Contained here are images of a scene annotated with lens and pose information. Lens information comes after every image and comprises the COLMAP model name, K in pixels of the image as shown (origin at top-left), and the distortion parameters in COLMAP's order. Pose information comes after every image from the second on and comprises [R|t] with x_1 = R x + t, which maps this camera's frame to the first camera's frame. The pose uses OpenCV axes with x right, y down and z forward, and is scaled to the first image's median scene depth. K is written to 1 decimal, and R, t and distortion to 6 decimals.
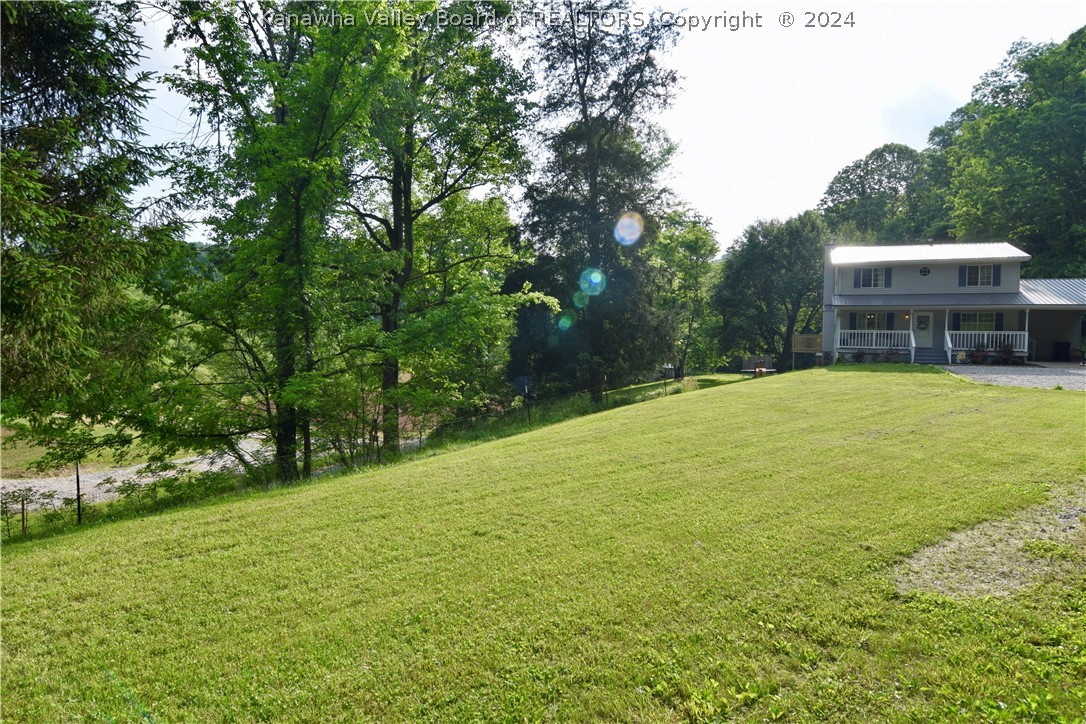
lens RADIAL K [[566.8, 0, 545.4], [0, 566.8, 359.7], [0, 0, 1]] dist [-0.040034, -0.001512]
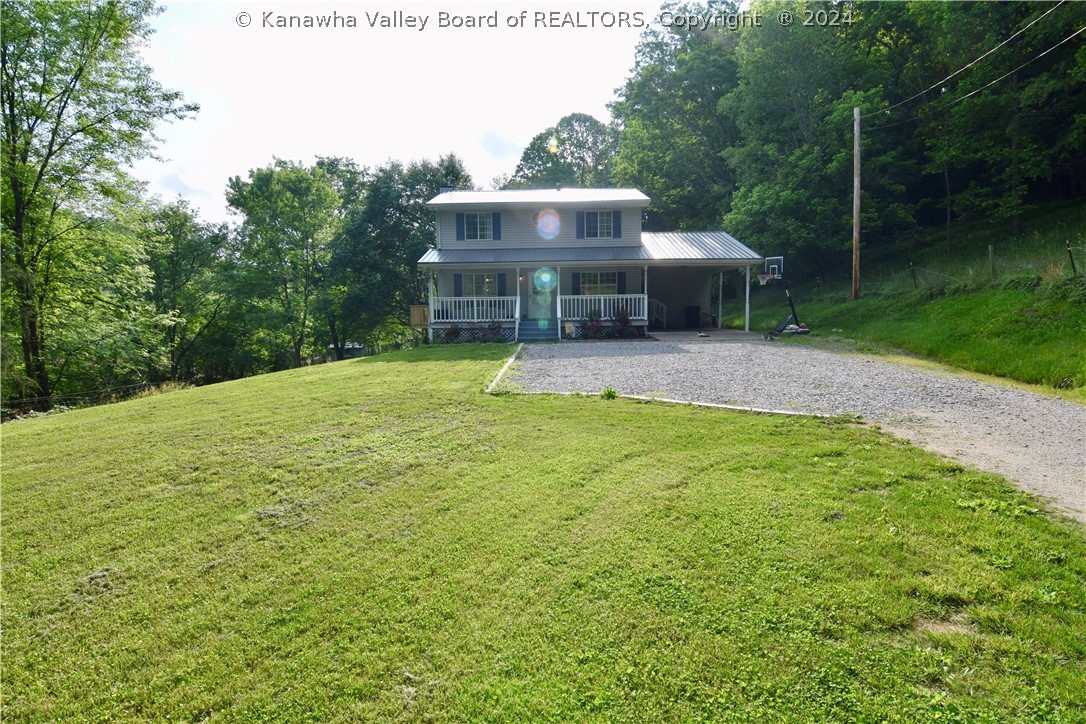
lens RADIAL K [[566.8, 0, 540.9], [0, 566.8, 362.3], [0, 0, 1]] dist [-0.040034, -0.001512]
pose [[0.906377, -0.063740, 0.417633, 0.355332], [0.042483, 0.997293, 0.060008, -0.008087], [-0.420327, -0.036648, 0.906632, 0.291439]]
